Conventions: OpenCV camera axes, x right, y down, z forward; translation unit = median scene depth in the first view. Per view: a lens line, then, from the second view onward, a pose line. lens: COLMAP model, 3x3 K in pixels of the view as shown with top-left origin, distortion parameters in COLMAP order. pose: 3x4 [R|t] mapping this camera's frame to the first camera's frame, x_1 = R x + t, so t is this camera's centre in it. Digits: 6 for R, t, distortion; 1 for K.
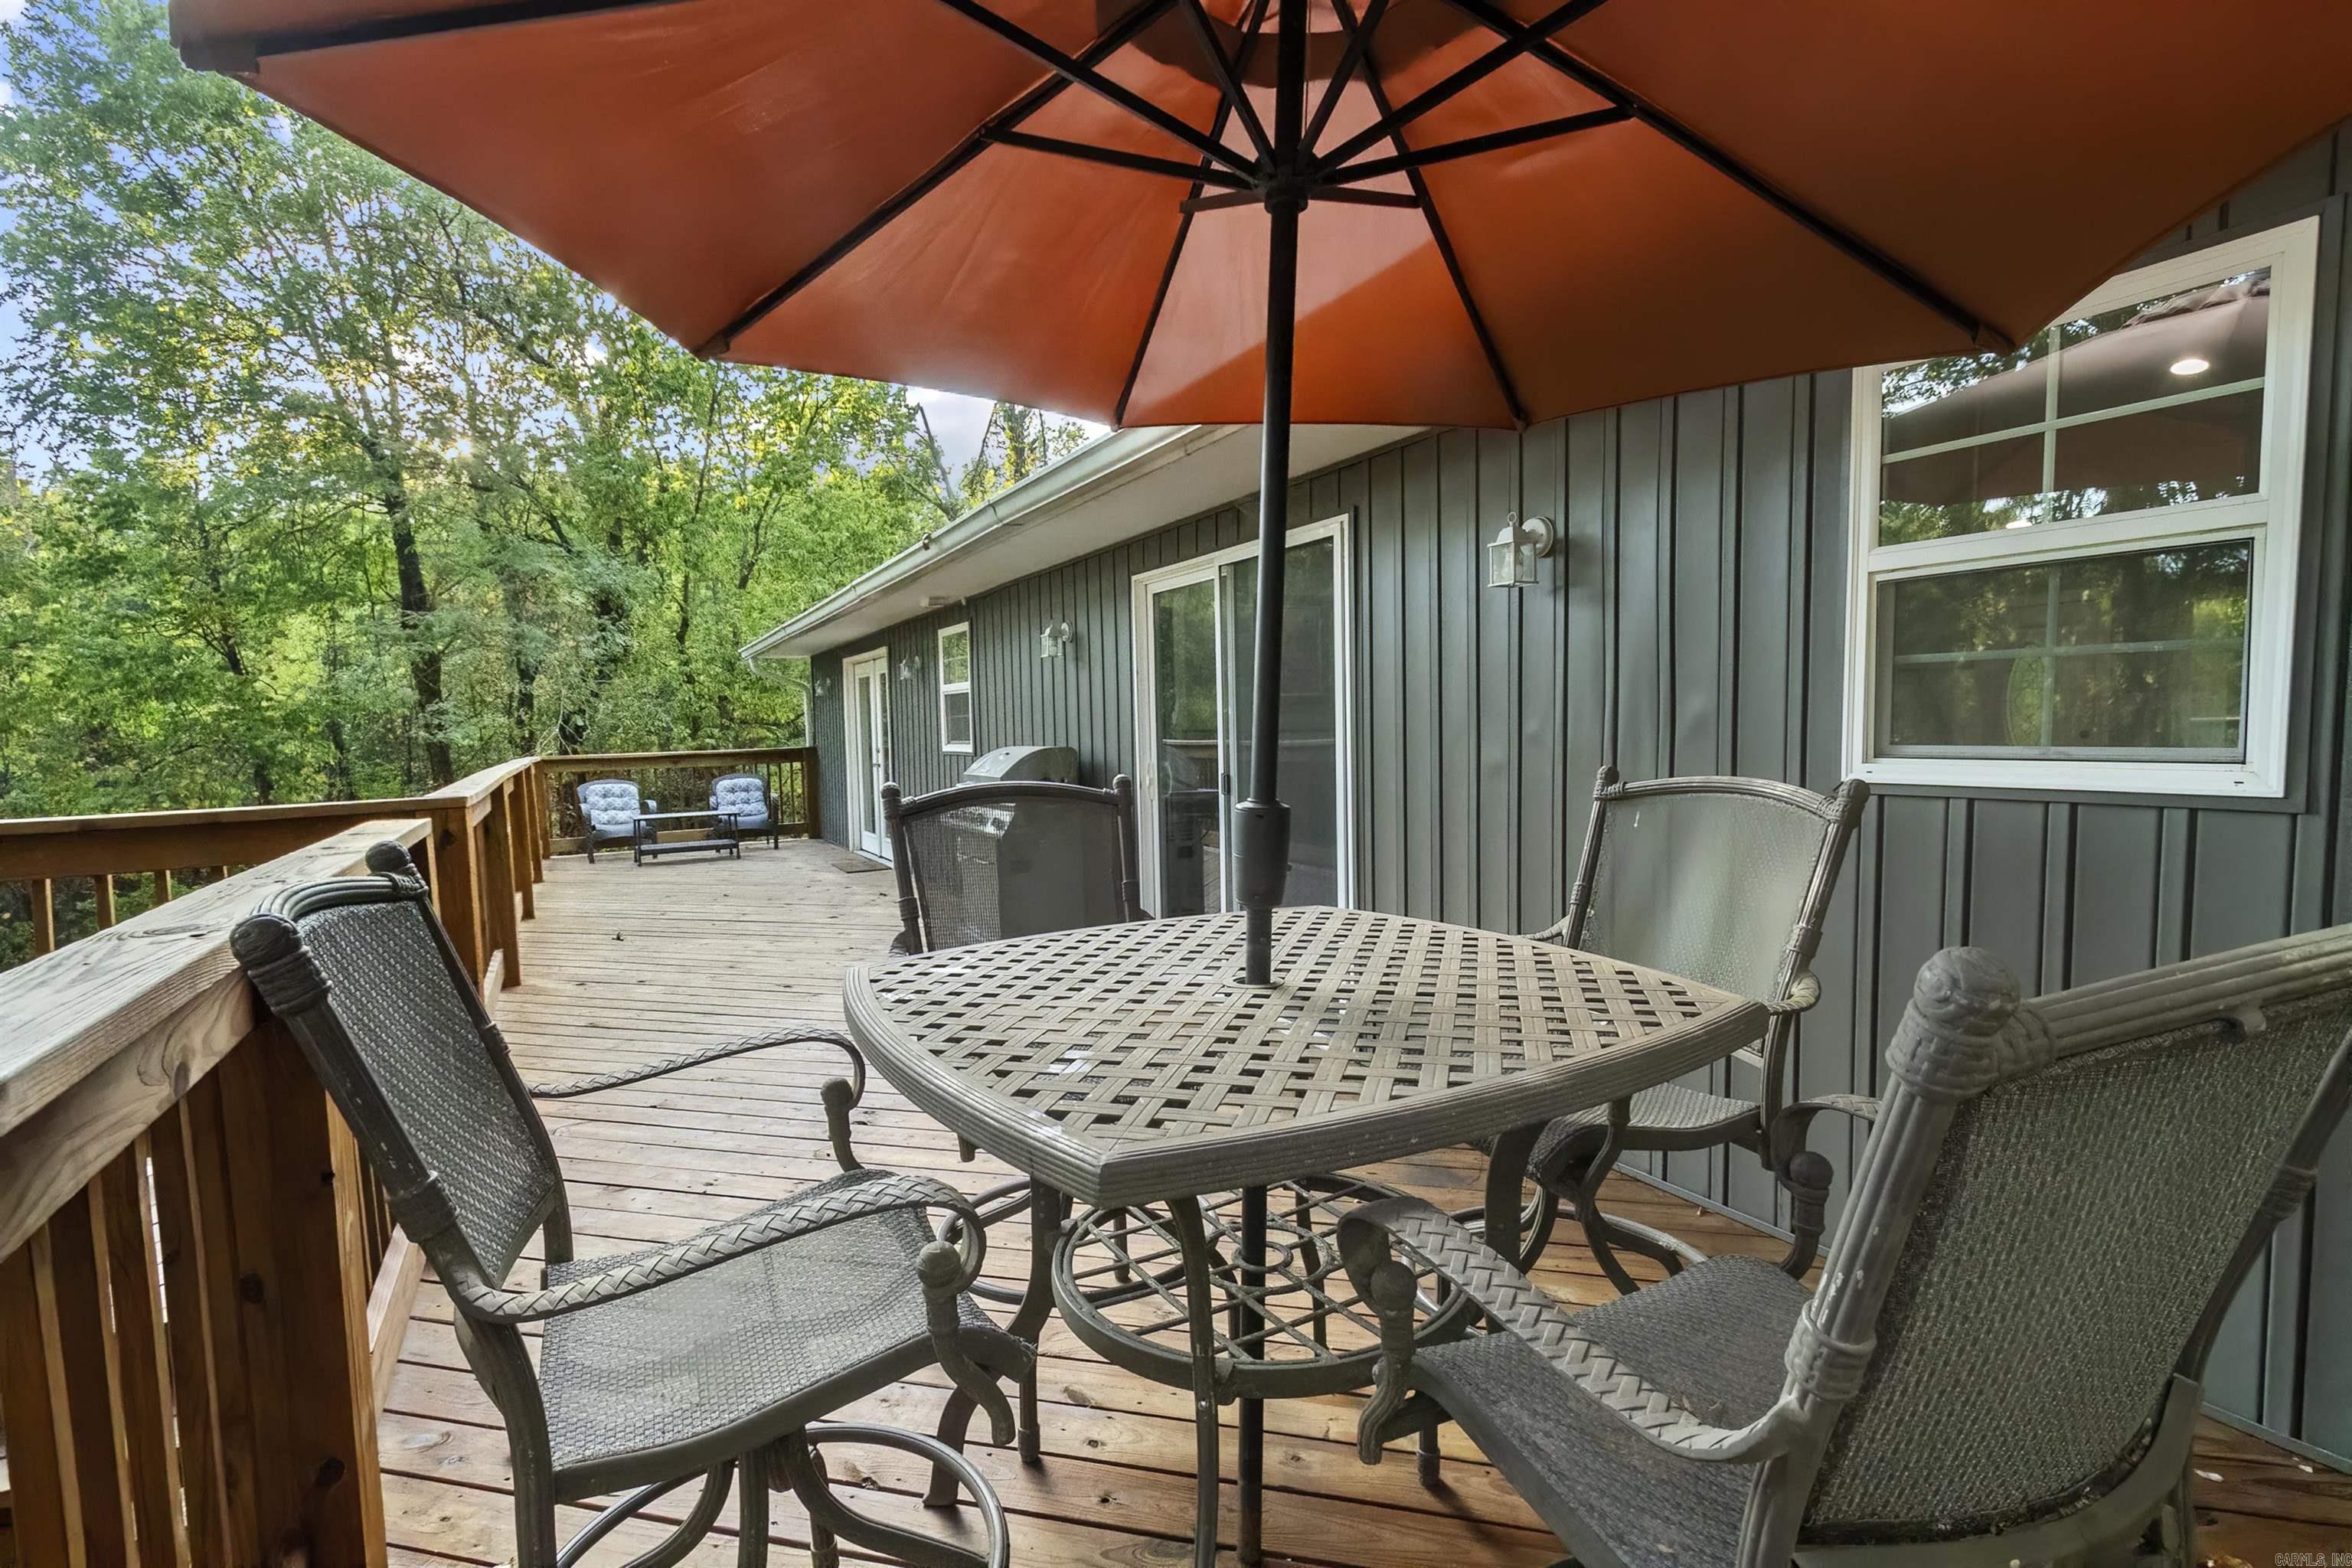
lens RADIAL K [[1095.5, 0, 1168.9], [0, 1095.5, 811.7], [0, 0, 1]] dist [0.001233, -0.000564]
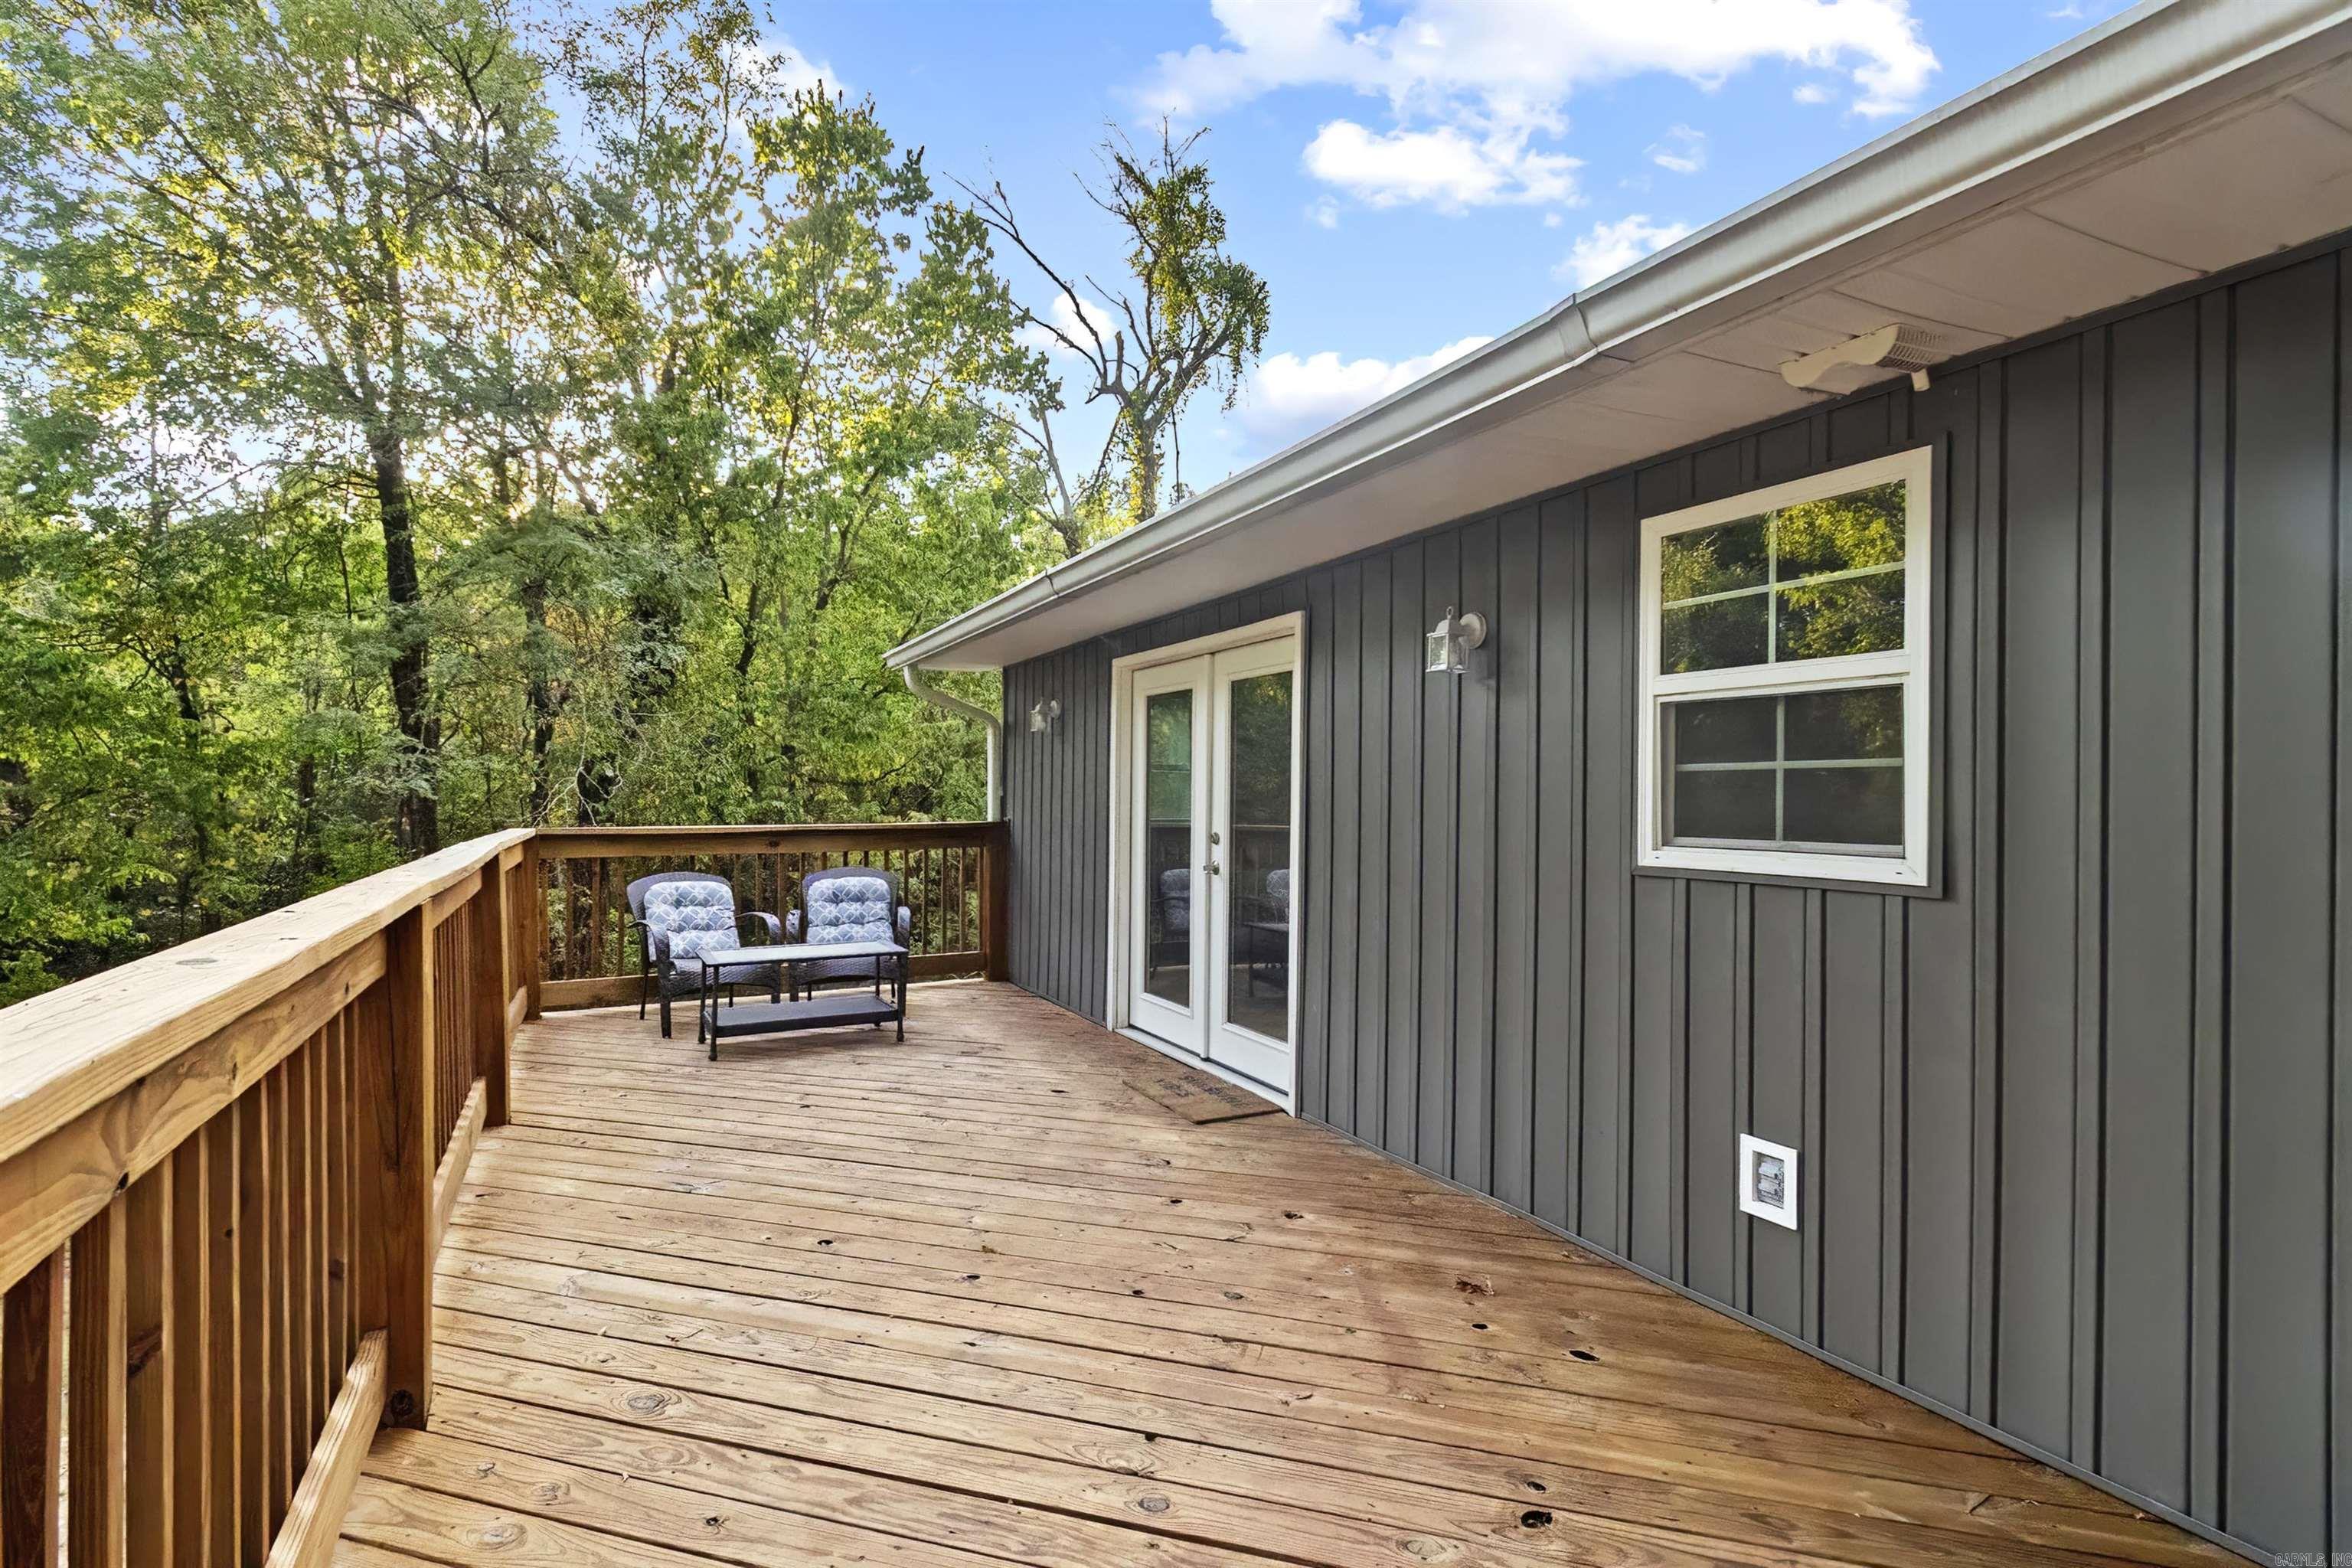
lens RADIAL K [[1159.2, 0, 1172.1], [0, 1159.2, 799.0], [0, 0, 1]] dist [0.004004, 0.000784]
pose [[0.998921, 0.028145, -0.036931, -0.141124], [-0.030866, 0.996683, -0.075297, -0.018372], [0.034690, 0.076356, 0.996477, 0.259383]]
